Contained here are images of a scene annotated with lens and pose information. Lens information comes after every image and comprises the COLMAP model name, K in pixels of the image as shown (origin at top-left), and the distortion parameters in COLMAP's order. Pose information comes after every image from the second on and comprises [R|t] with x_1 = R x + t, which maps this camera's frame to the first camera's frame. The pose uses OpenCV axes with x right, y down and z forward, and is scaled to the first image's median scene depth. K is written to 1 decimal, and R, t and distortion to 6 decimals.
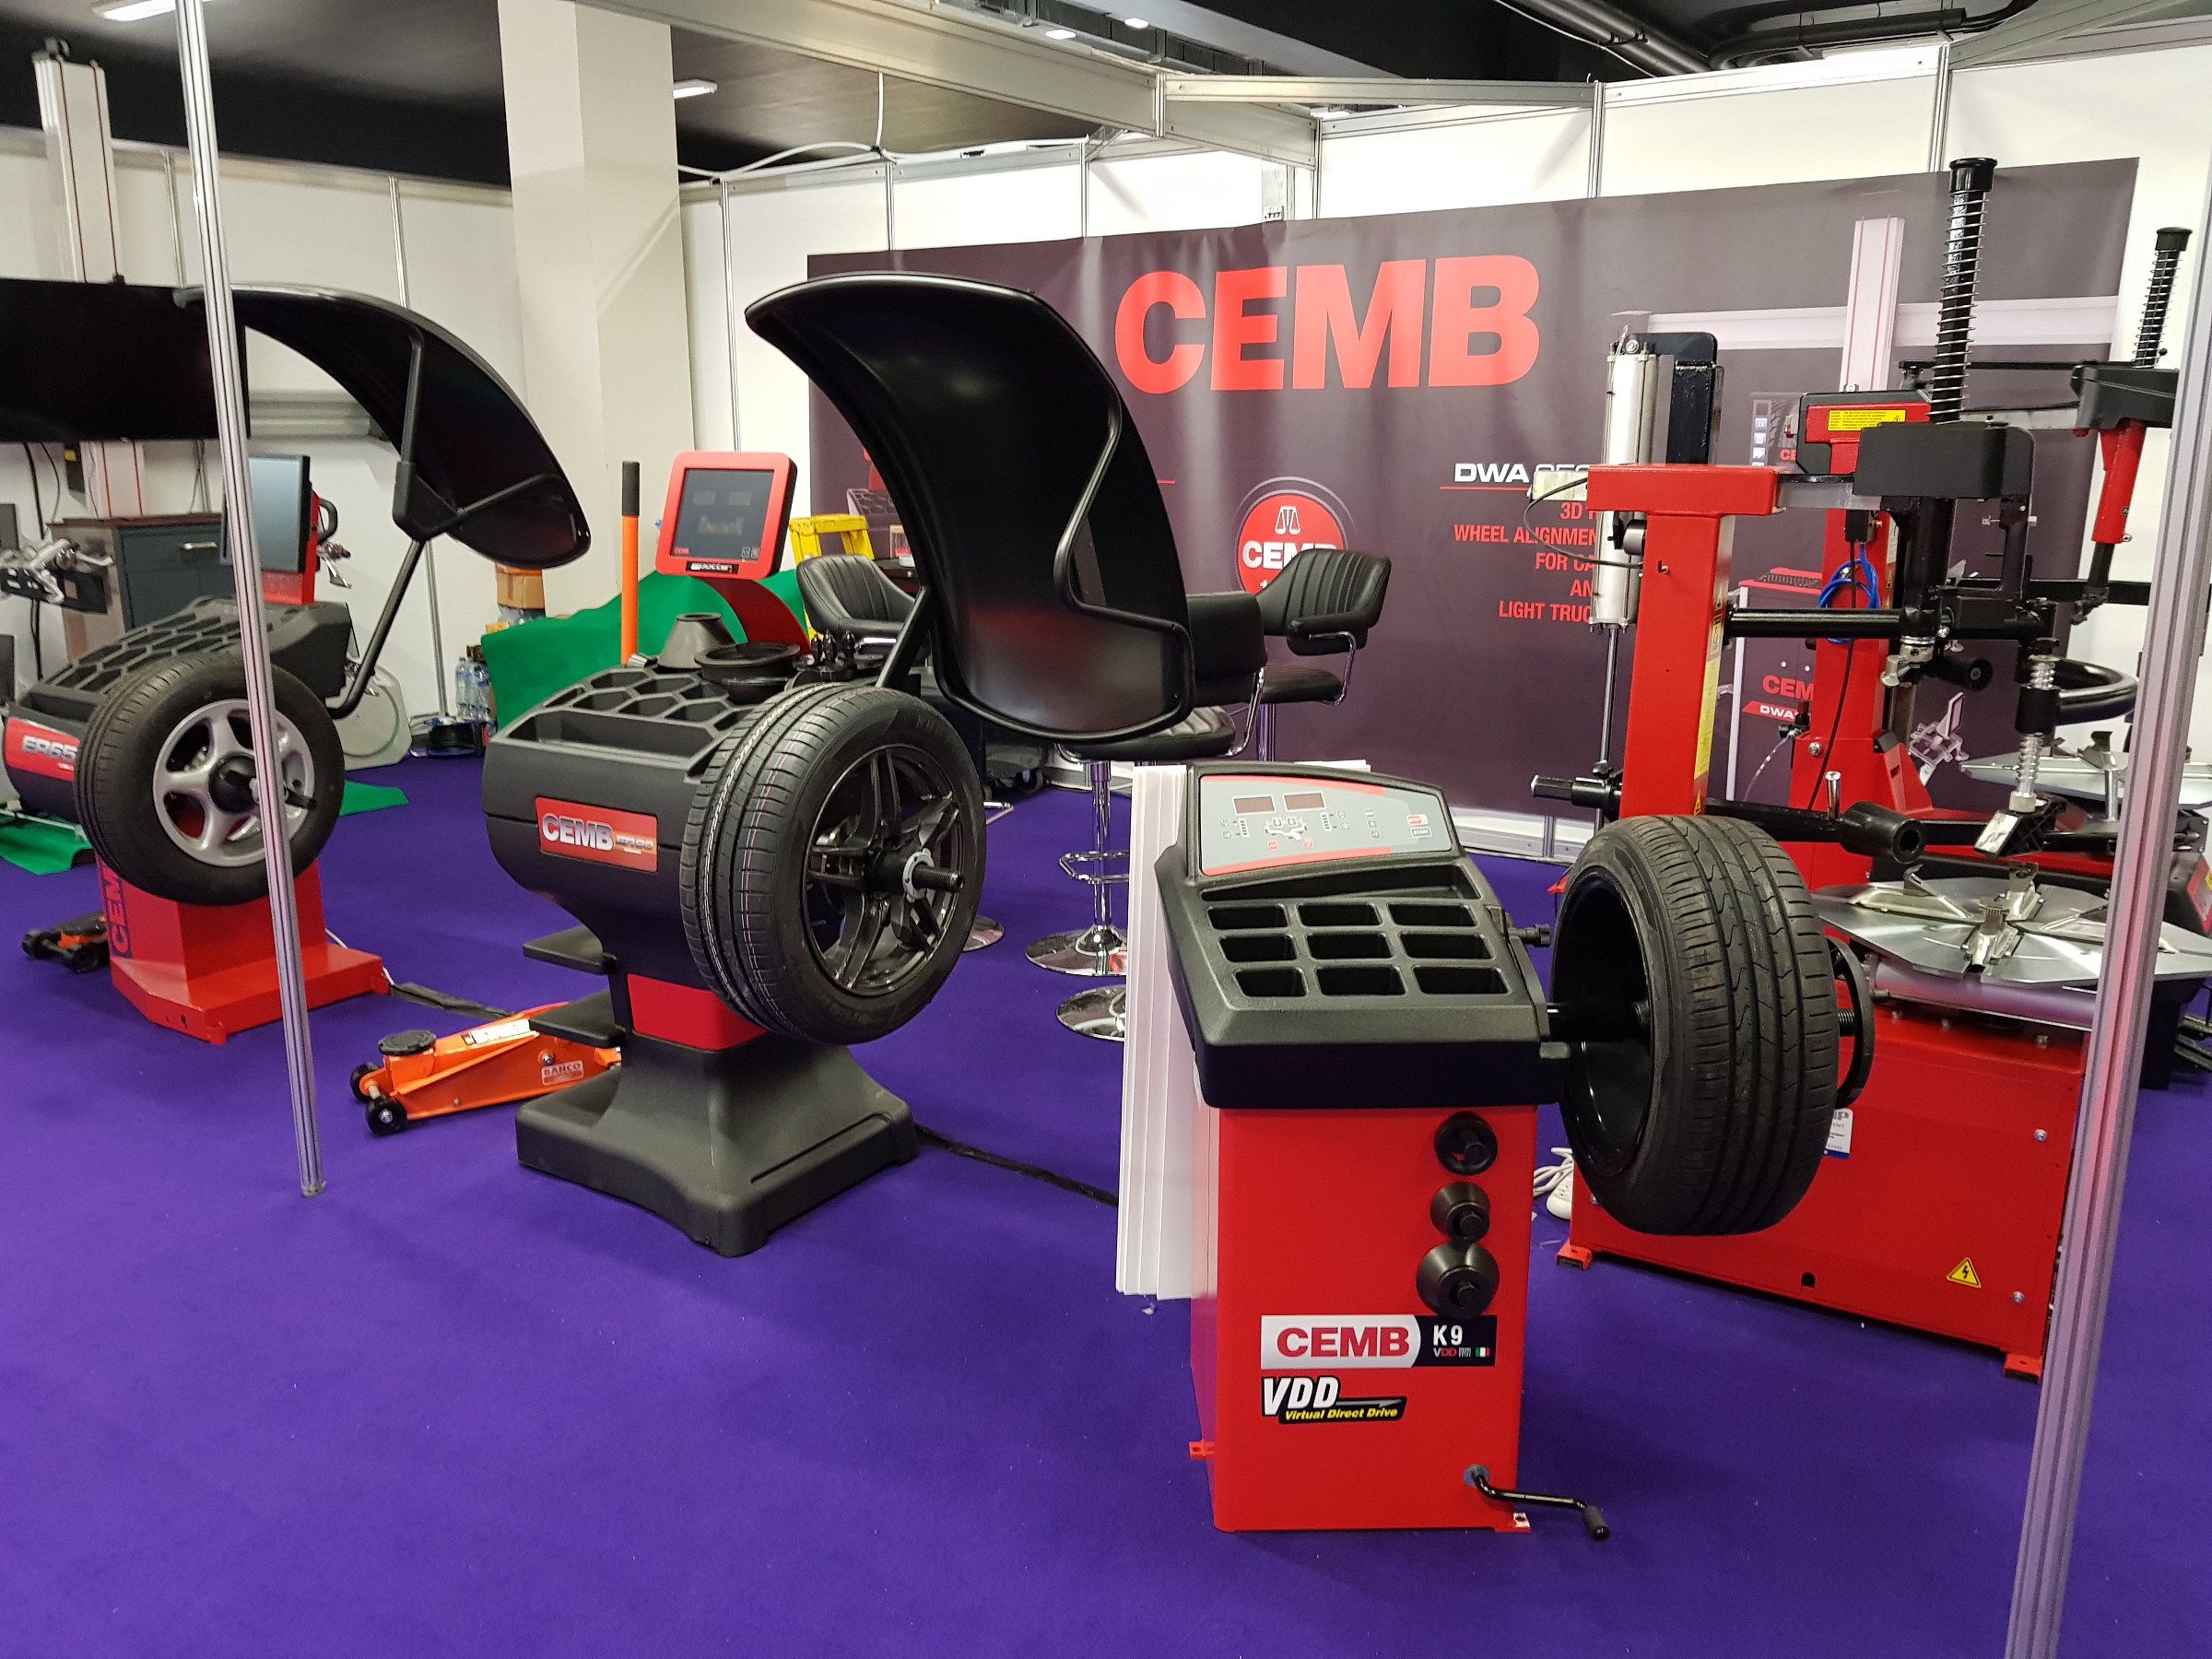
lens RADIAL K [[1748.8, 0, 1106.0], [0, 1748.8, 829.5], [0, 0, 1]] dist [0.002896, -0.004320]
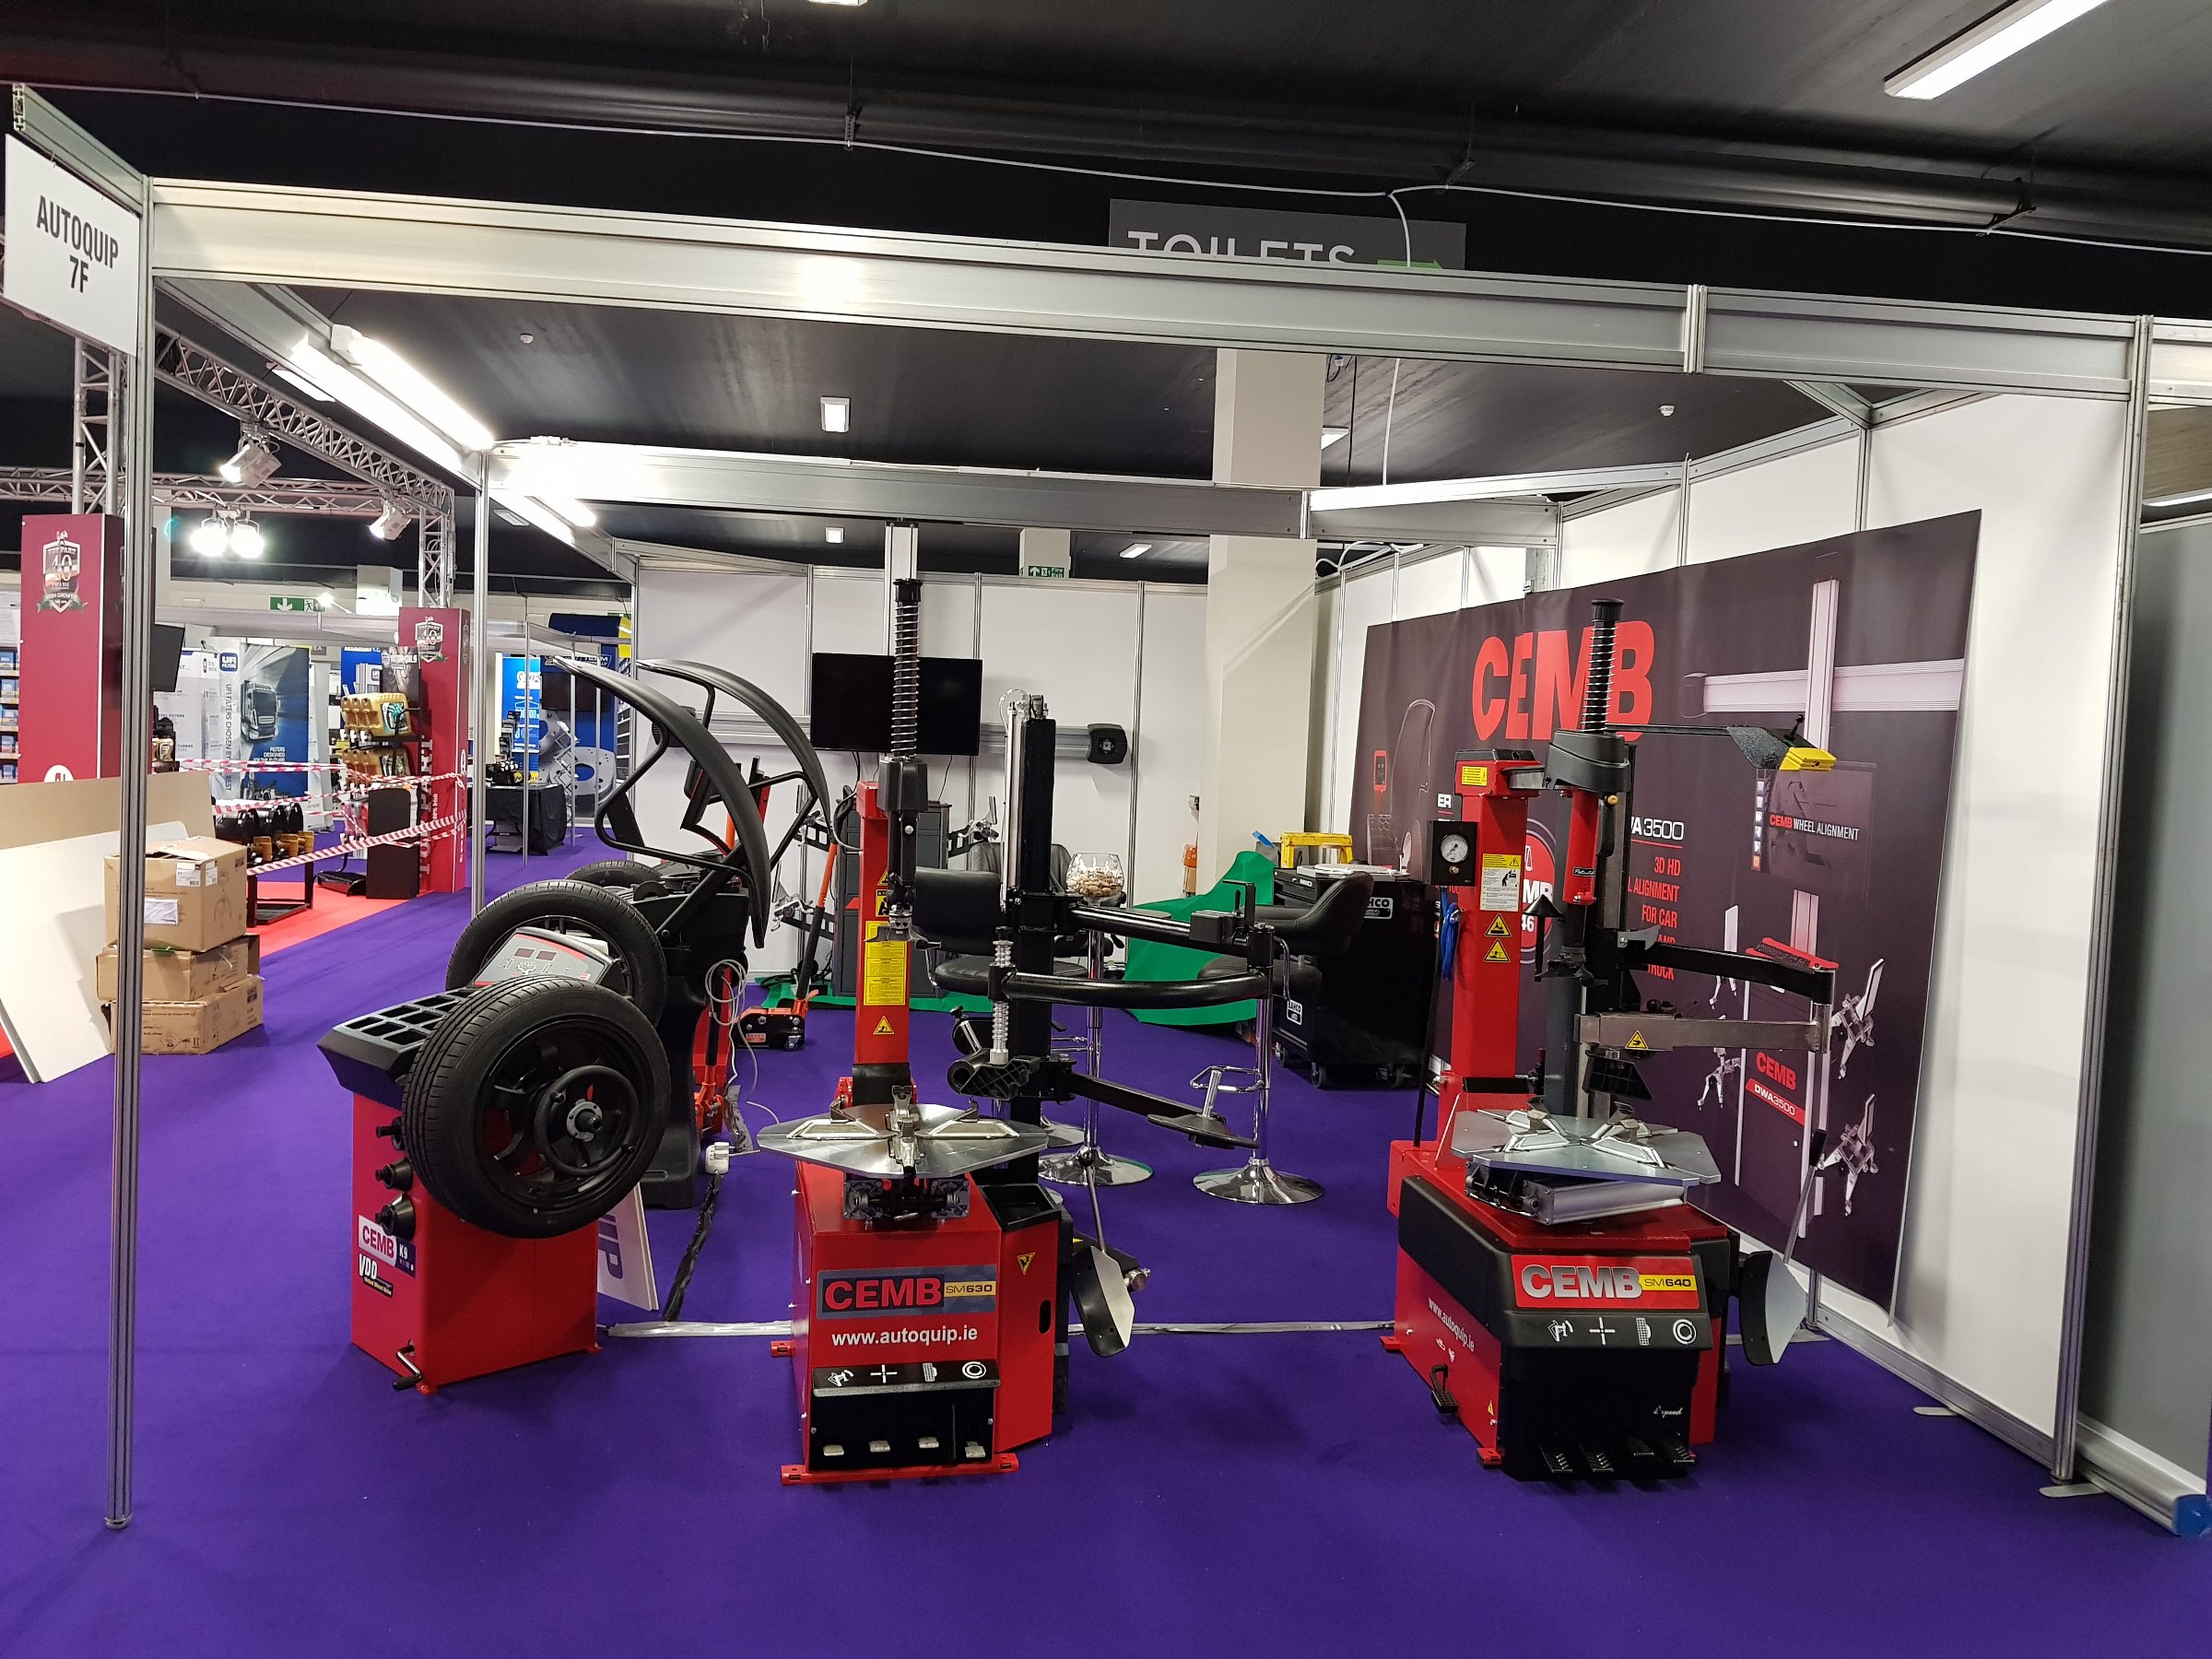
lens RADIAL K [[1748.8, 0, 1106.0], [0, 1748.8, 829.5], [0, 0, 1]] dist [0.002896, -0.004320]
pose [[0.681083, 0.066448, -0.729185, 0.847491], [-0.208214, 0.972336, -0.105873, -0.033939], [0.701978, 0.223935, 0.676077, 0.107426]]
